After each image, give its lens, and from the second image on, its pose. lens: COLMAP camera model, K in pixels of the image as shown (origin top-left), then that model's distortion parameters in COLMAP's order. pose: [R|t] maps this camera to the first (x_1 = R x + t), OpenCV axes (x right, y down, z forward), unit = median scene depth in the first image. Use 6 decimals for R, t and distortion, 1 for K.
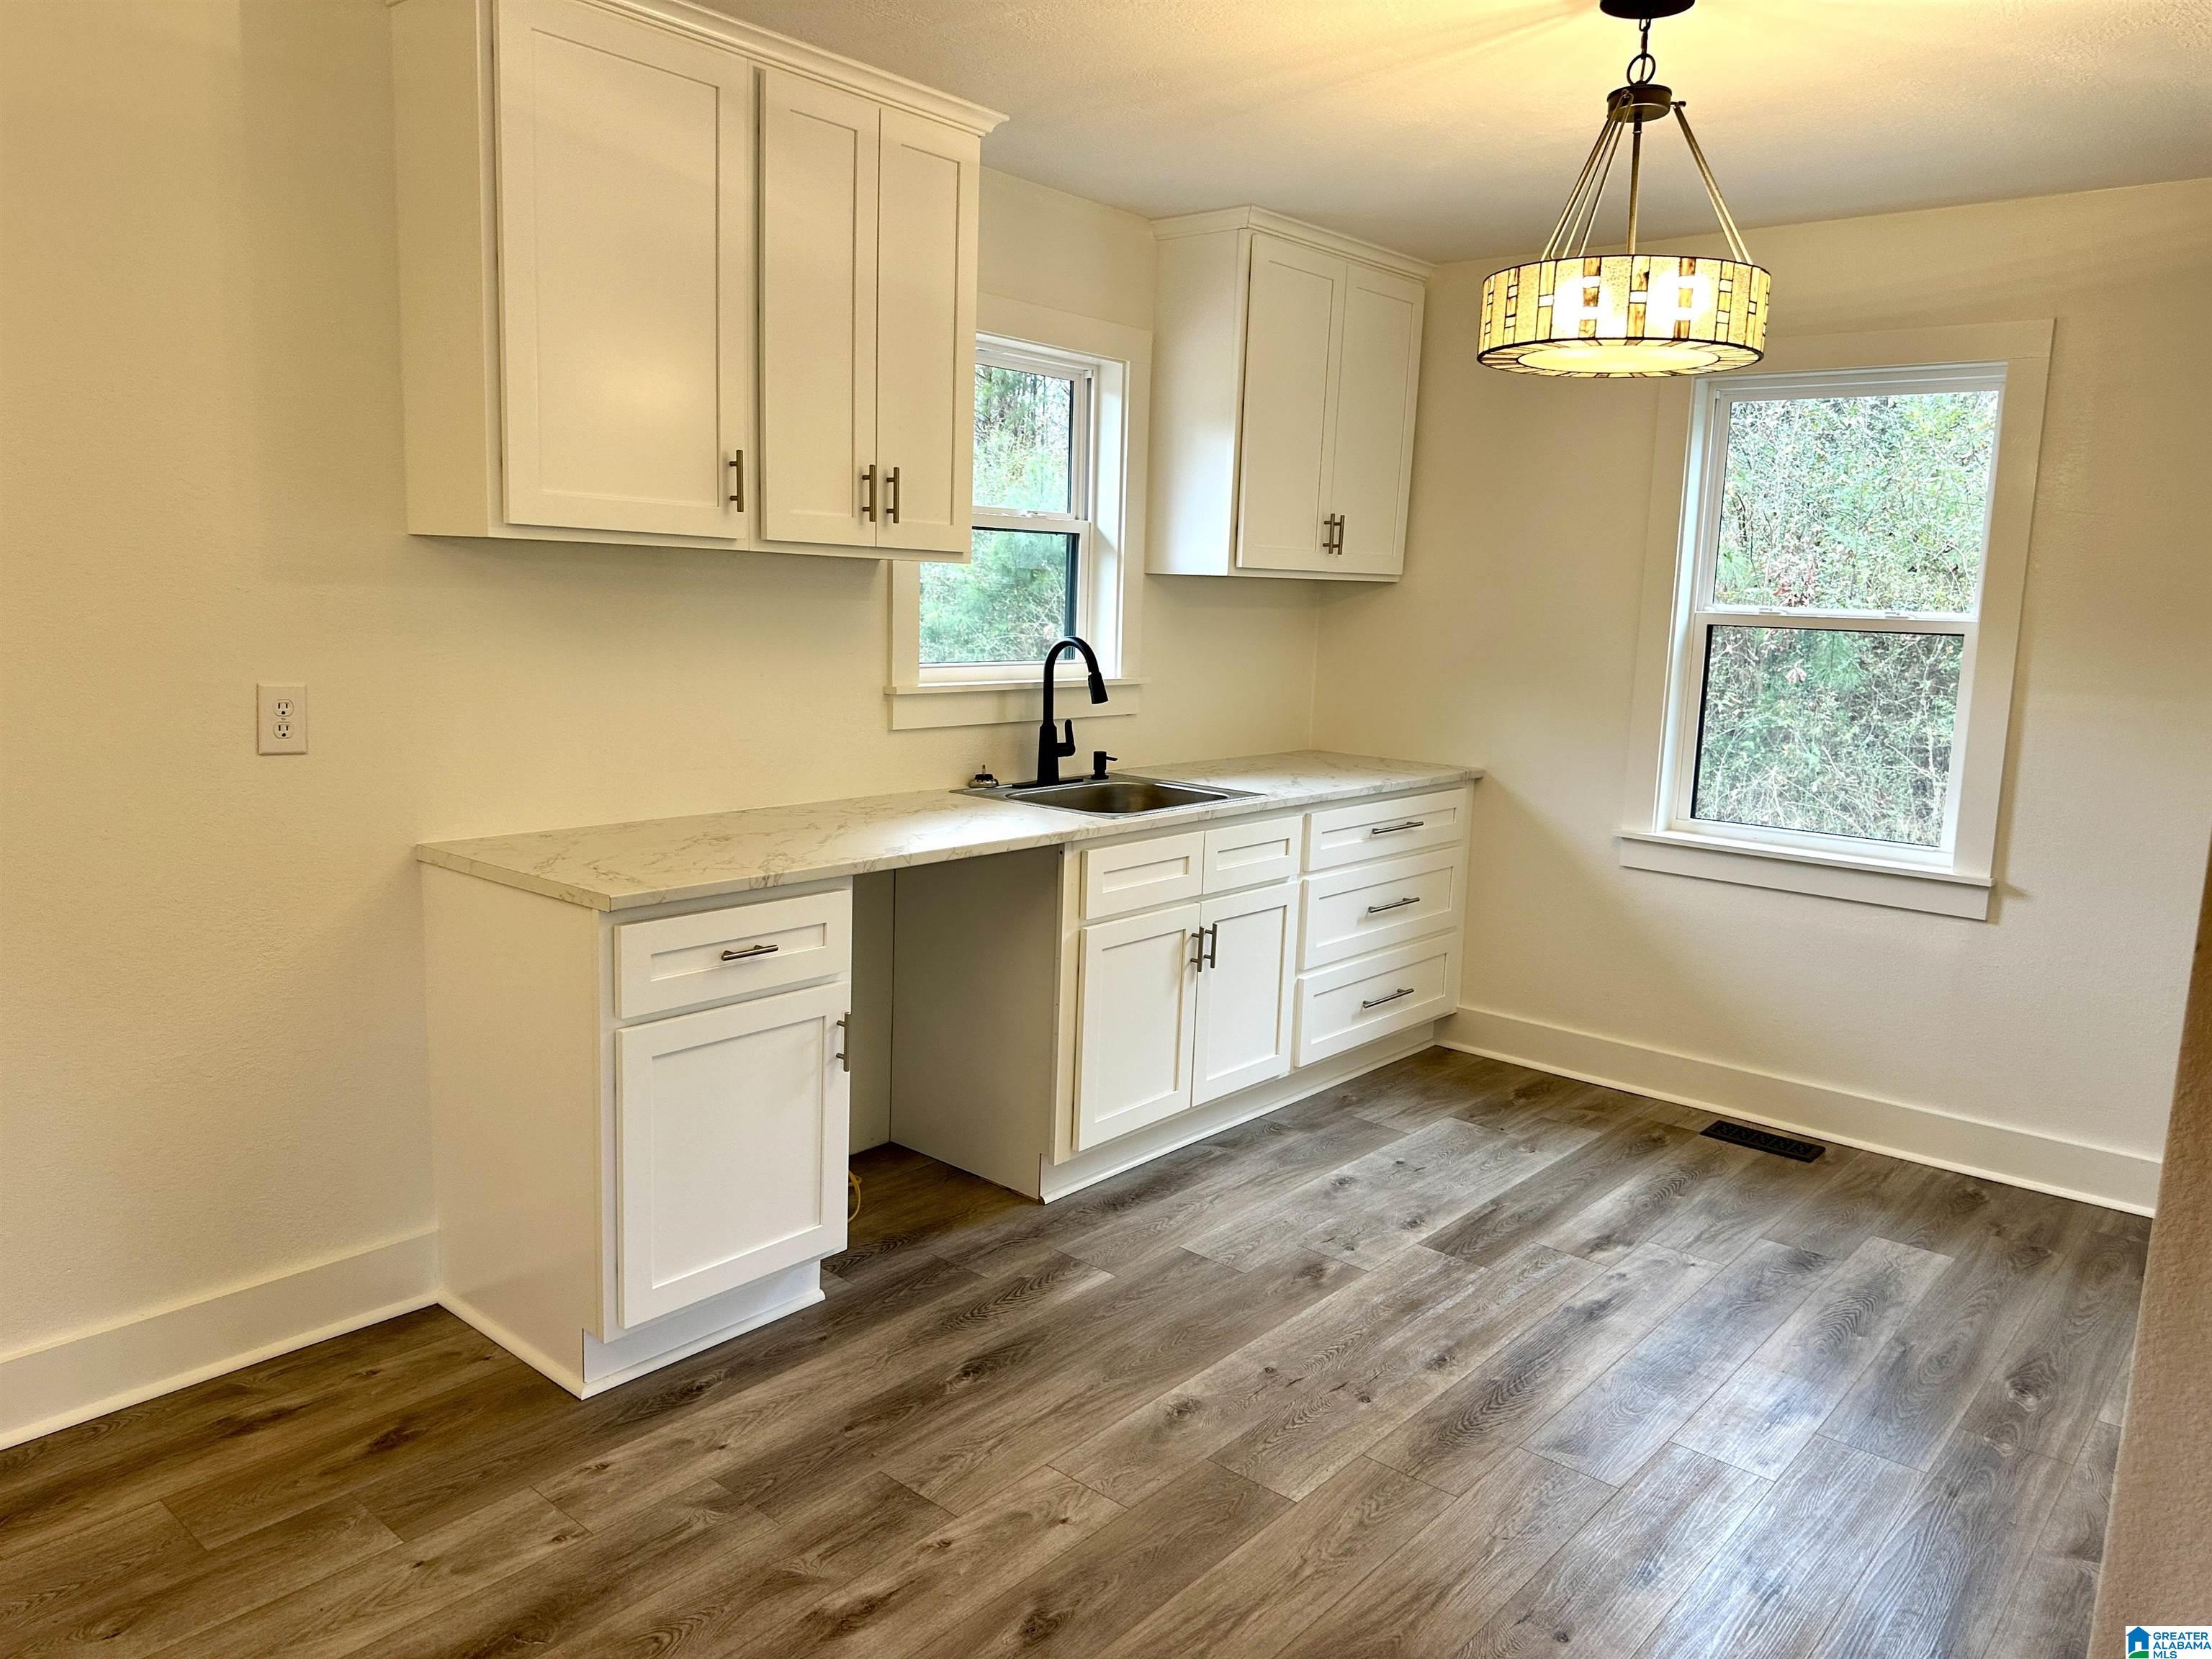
lens RADIAL K [[1539.6, 0, 1105.2], [0, 1539.6, 815.4], [0, 0, 1]] dist [0.002177, -0.048584]
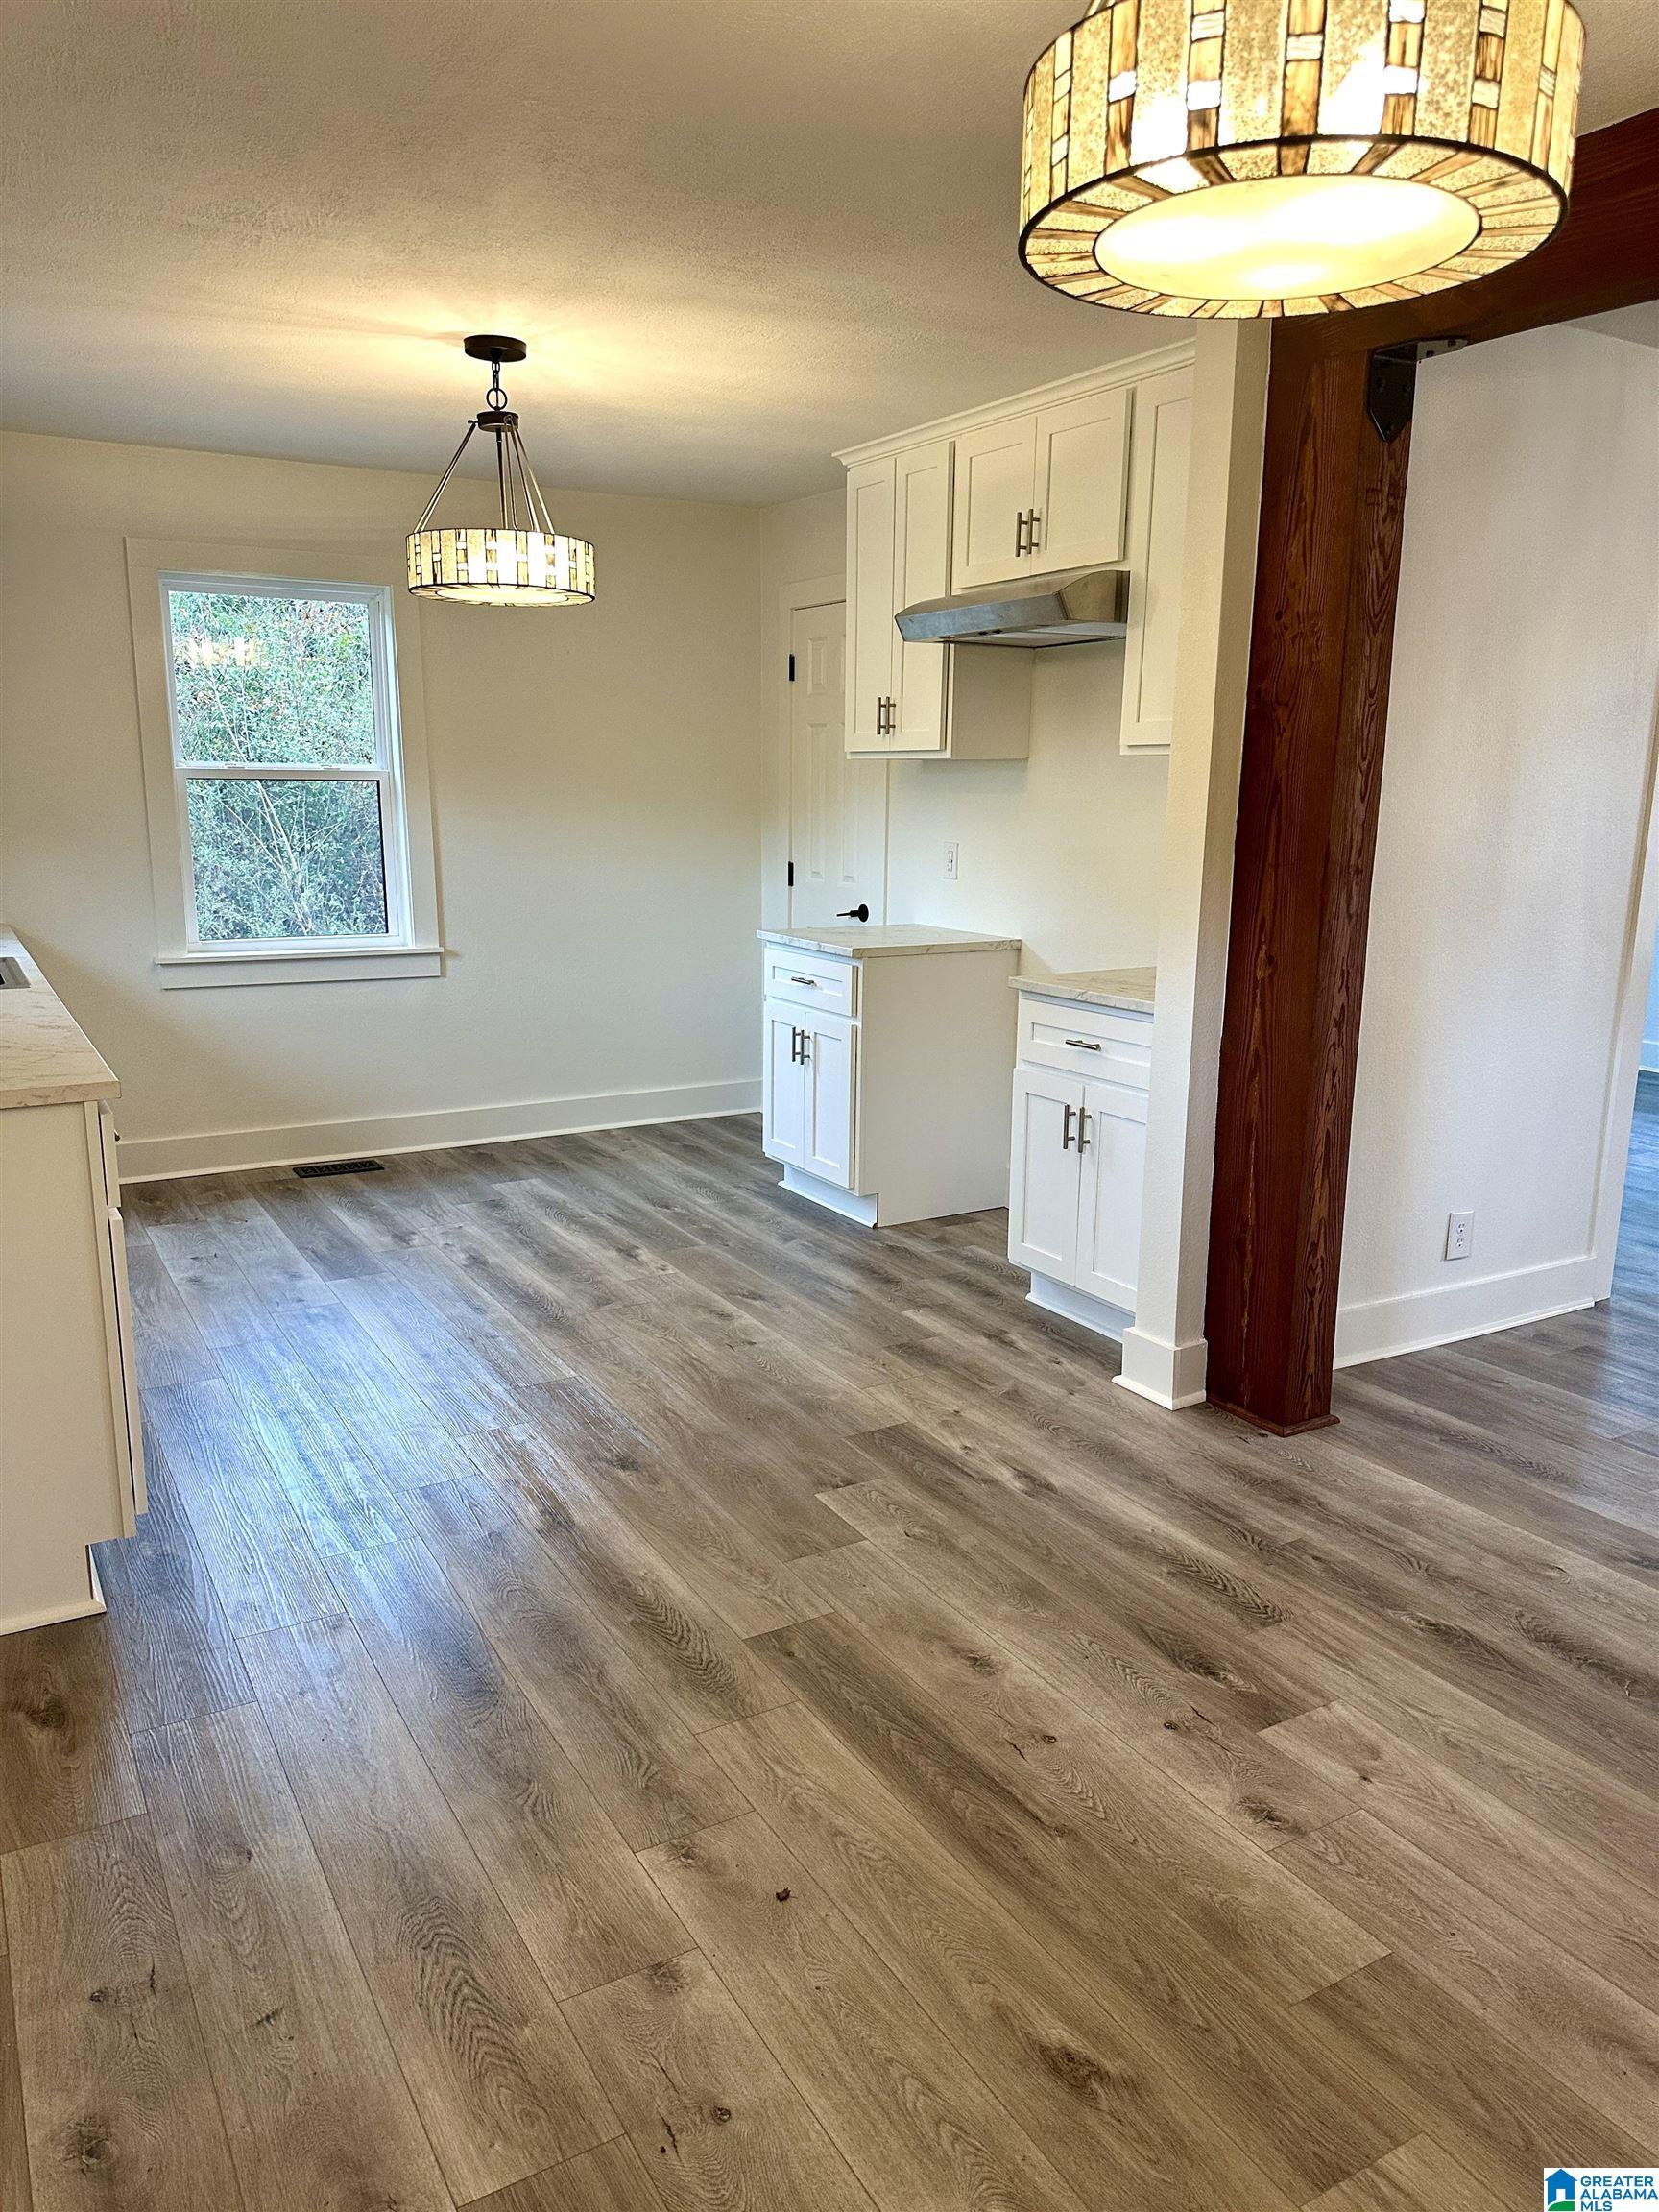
lens RADIAL K [[1557.8, 0, 829.5], [0, 1557.8, 1106.0], [0, 0, 1]] dist [0.060830, -0.054716]
pose [[0.319959, -0.228745, 0.919403, -0.767349], [0.145360, 0.970779, 0.190941, -0.042818], [-0.936214, 0.072552, 0.343860, 0.155263]]
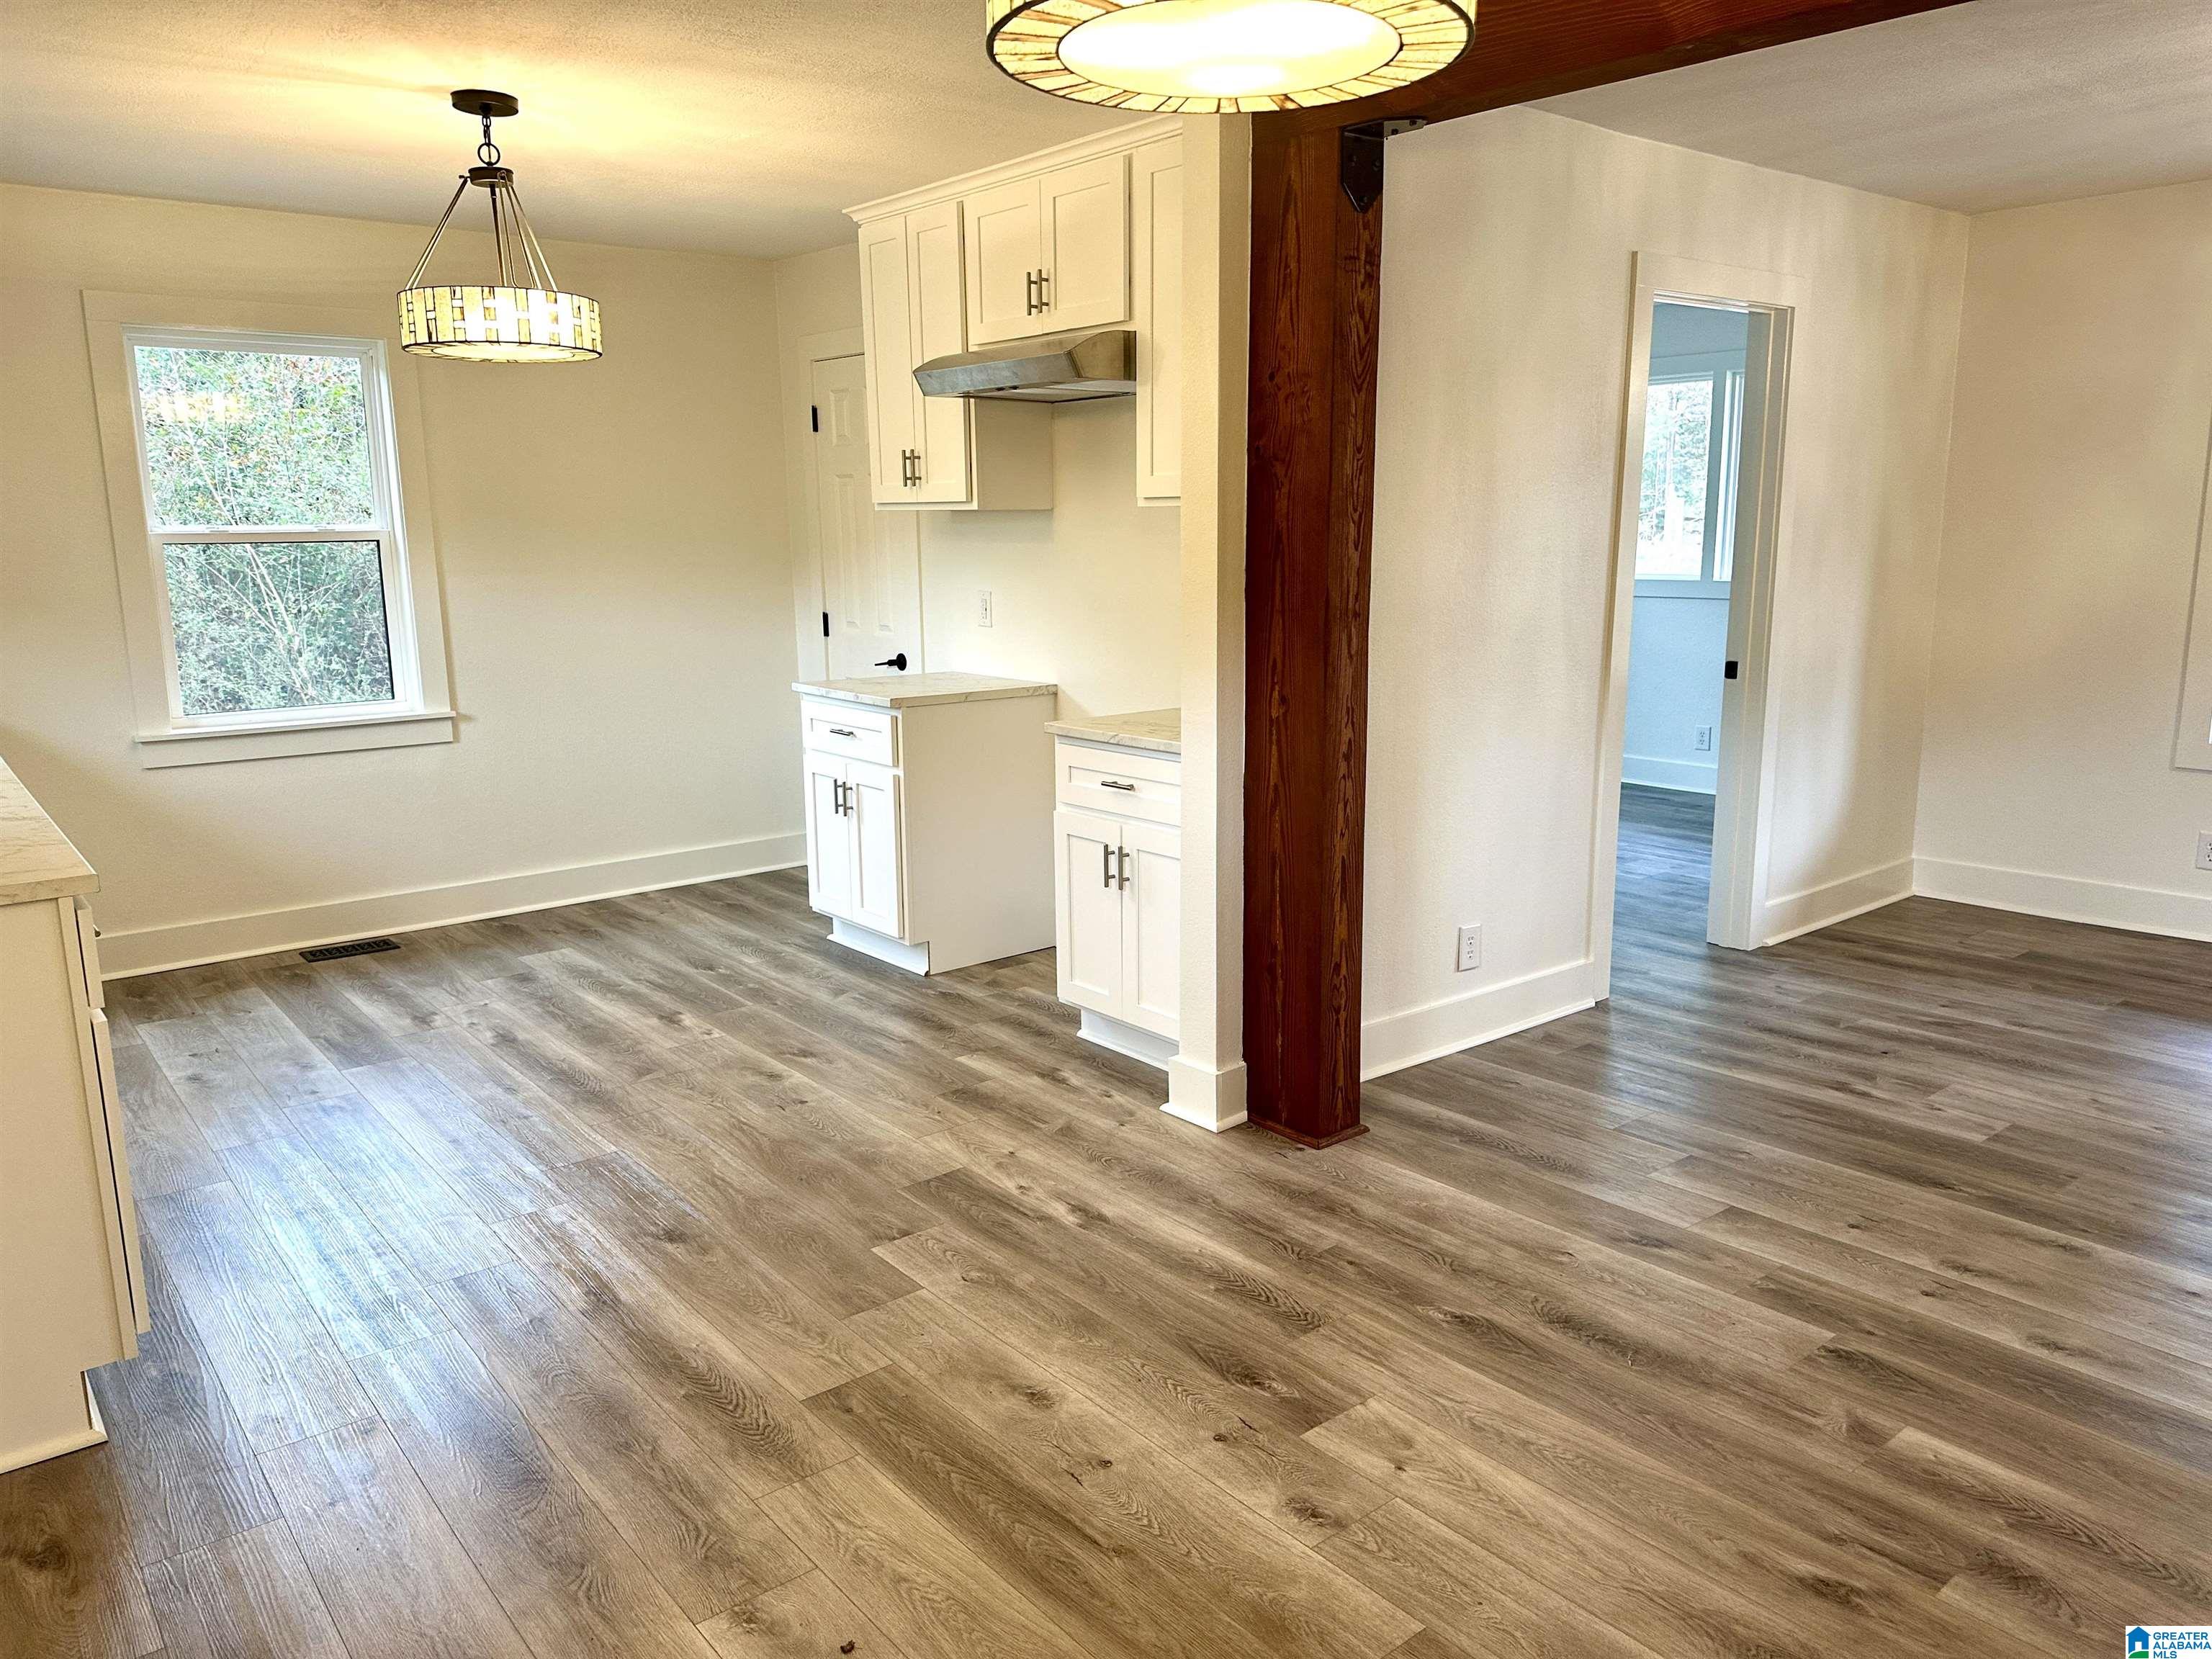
lens RADIAL K [[1557.8, 0, 1108.0], [0, 1557.8, 820.3], [0, 0, 1]] dist [0.060830, -0.054716]
pose [[0.173150, -0.224255, 0.959025, -0.785379], [0.165499, 0.966512, 0.196125, -0.049082], [-0.970891, 0.124758, 0.204466, 0.135942]]
